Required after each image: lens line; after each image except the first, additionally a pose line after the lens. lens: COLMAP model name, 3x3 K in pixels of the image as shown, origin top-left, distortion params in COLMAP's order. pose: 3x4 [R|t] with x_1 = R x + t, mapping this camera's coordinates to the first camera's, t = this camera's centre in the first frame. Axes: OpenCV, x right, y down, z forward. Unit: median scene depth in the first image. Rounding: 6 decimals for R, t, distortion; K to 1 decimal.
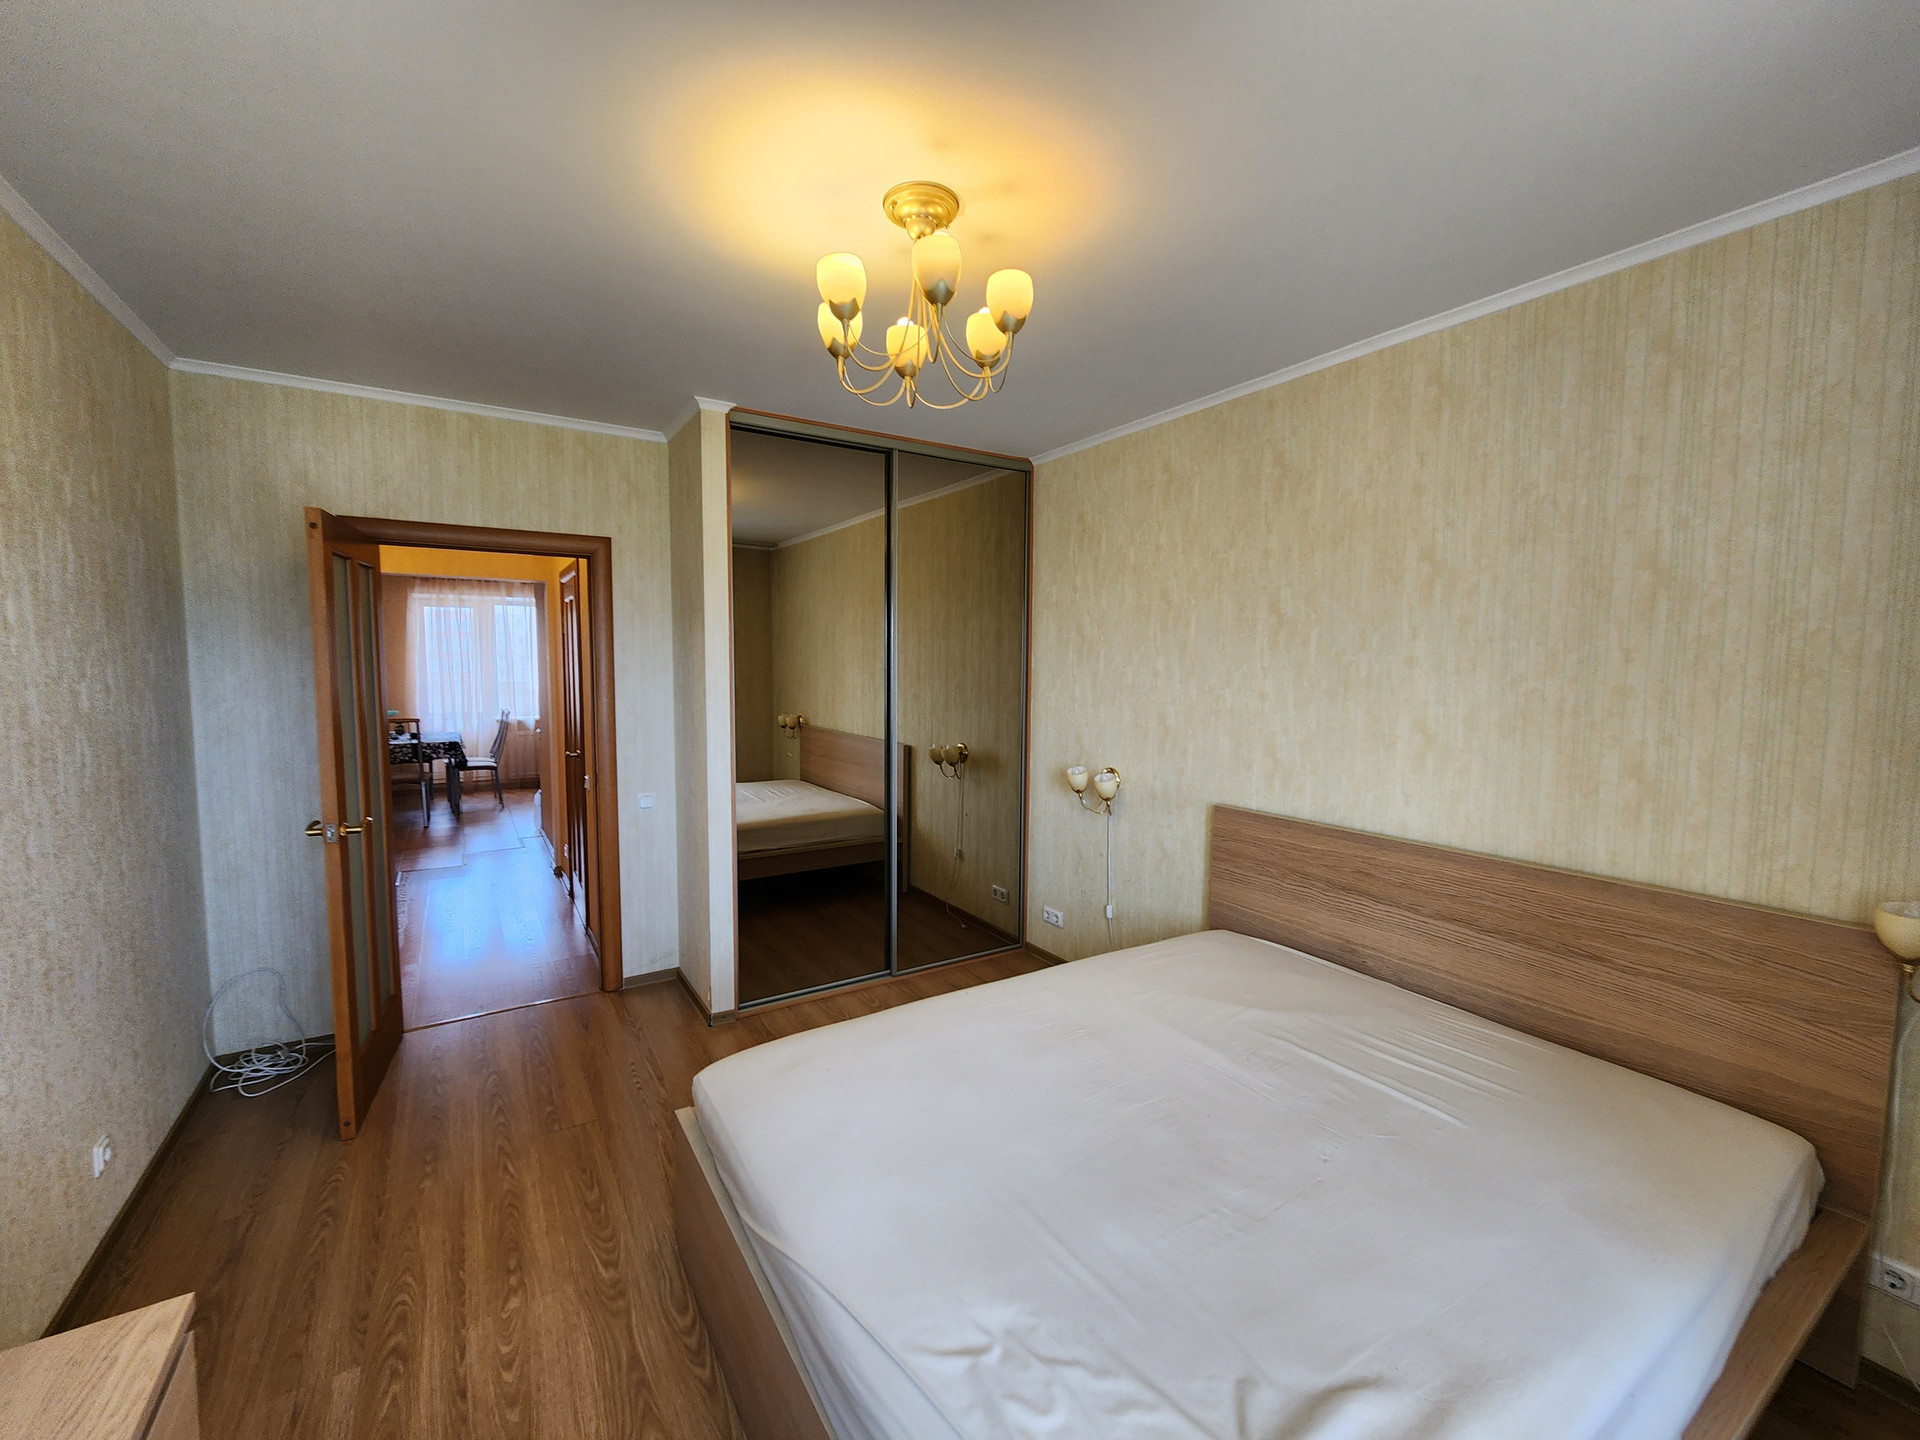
lens RADIAL K [[786.8, 0, 960.4], [0, 786.8, 721.6], [0, 0, 1]] dist [0.003133, -0.000123]
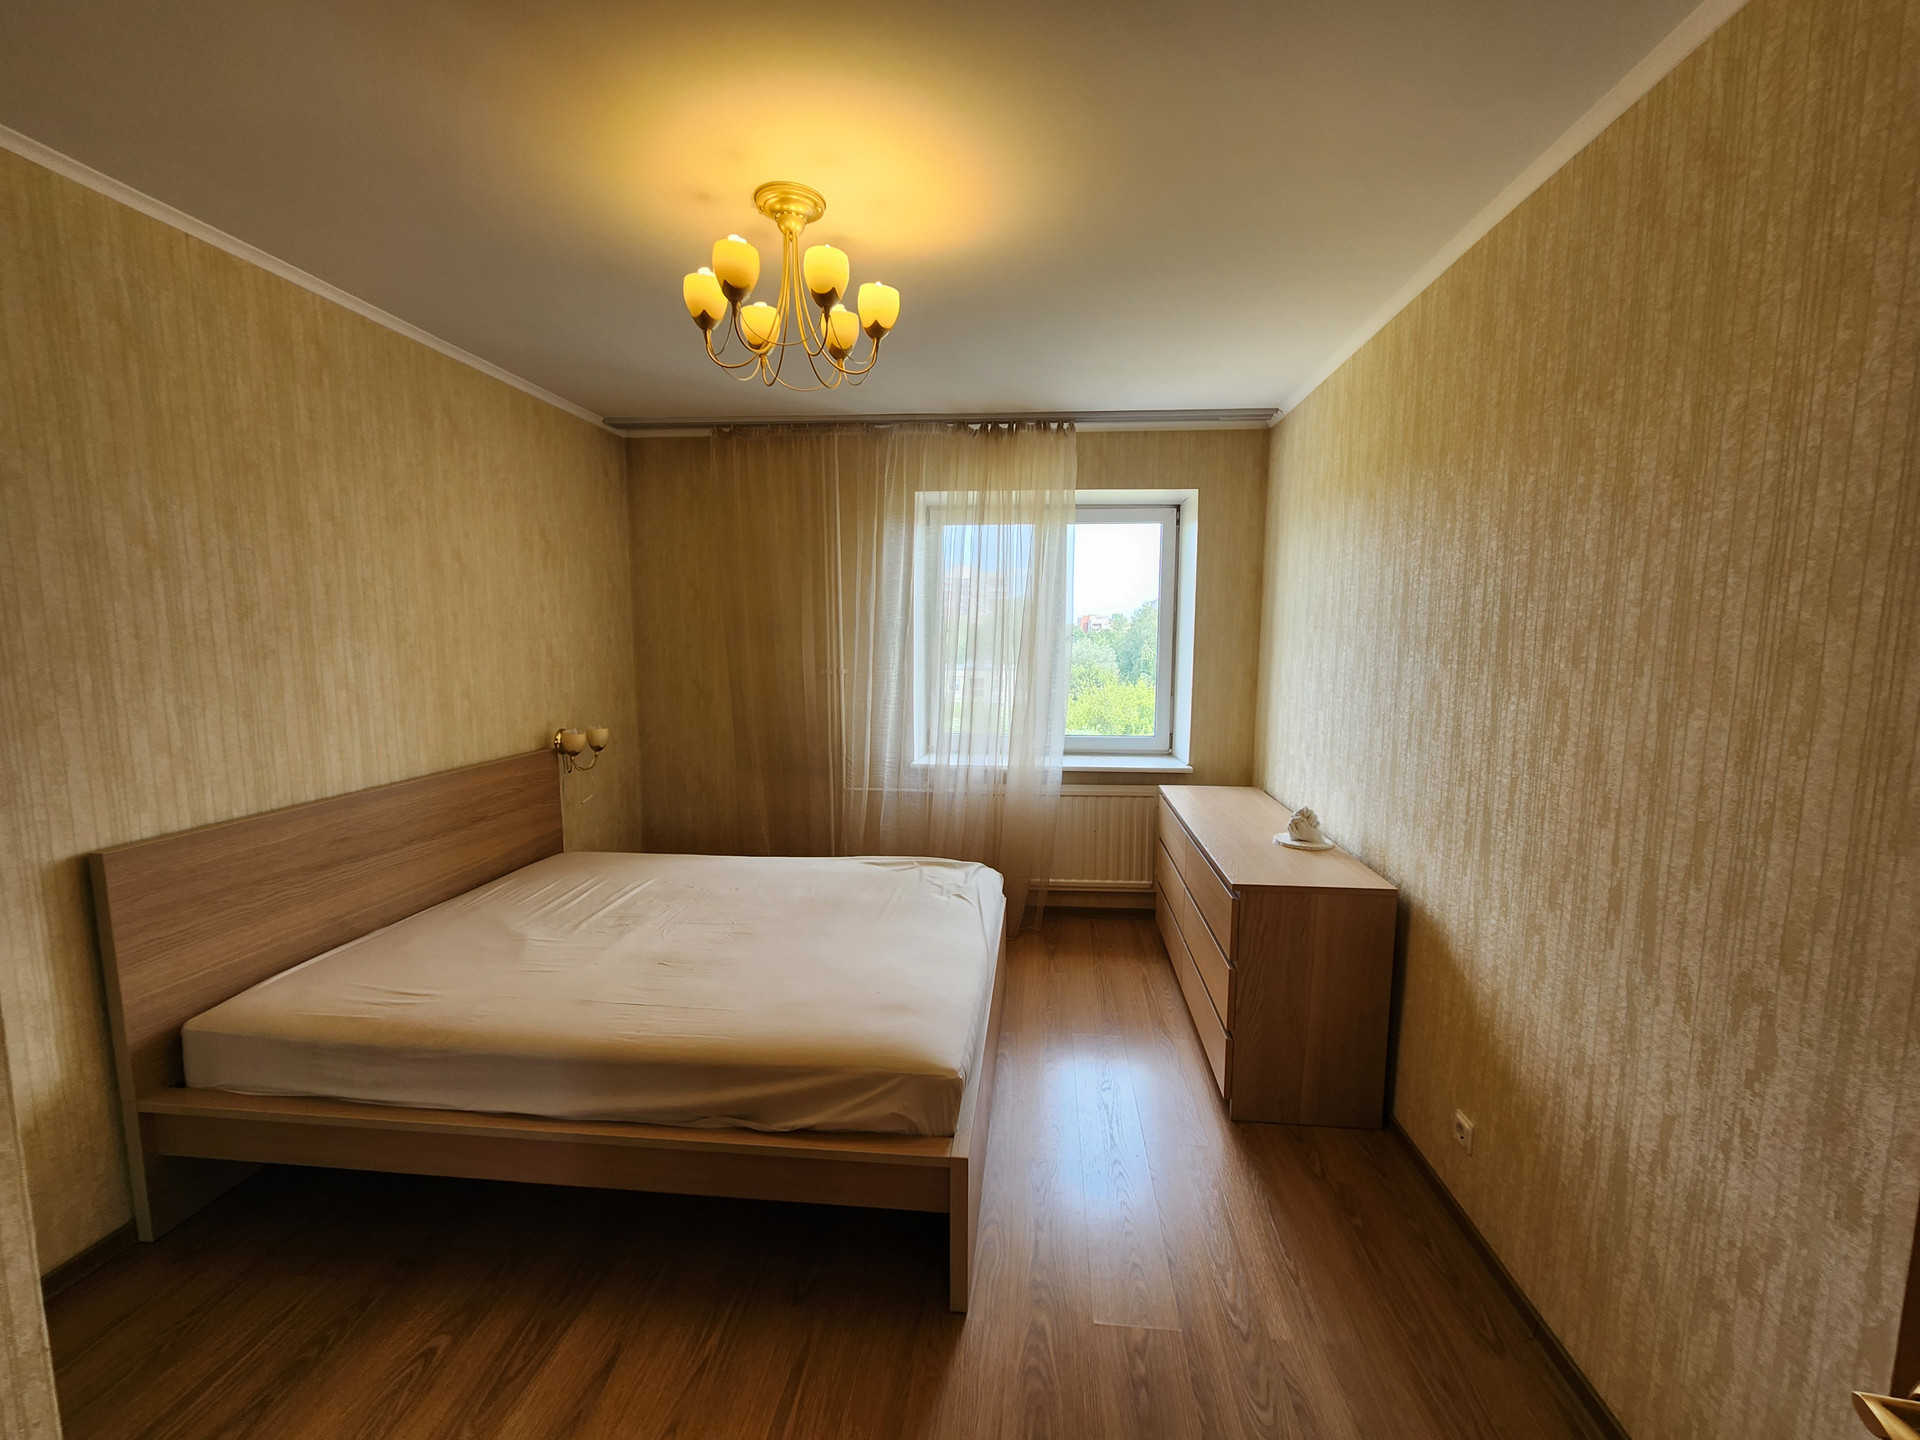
lens RADIAL K [[786.8, 0, 960.8], [0, 786.8, 723.1], [0, 0, 1]] dist [0.003133, -0.000123]
pose [[-0.781329, -0.079067, 0.619091, -0.815392], [0.038468, 0.983956, 0.174215, -0.106461], [-0.622933, 0.159934, -0.765752, 1.525974]]
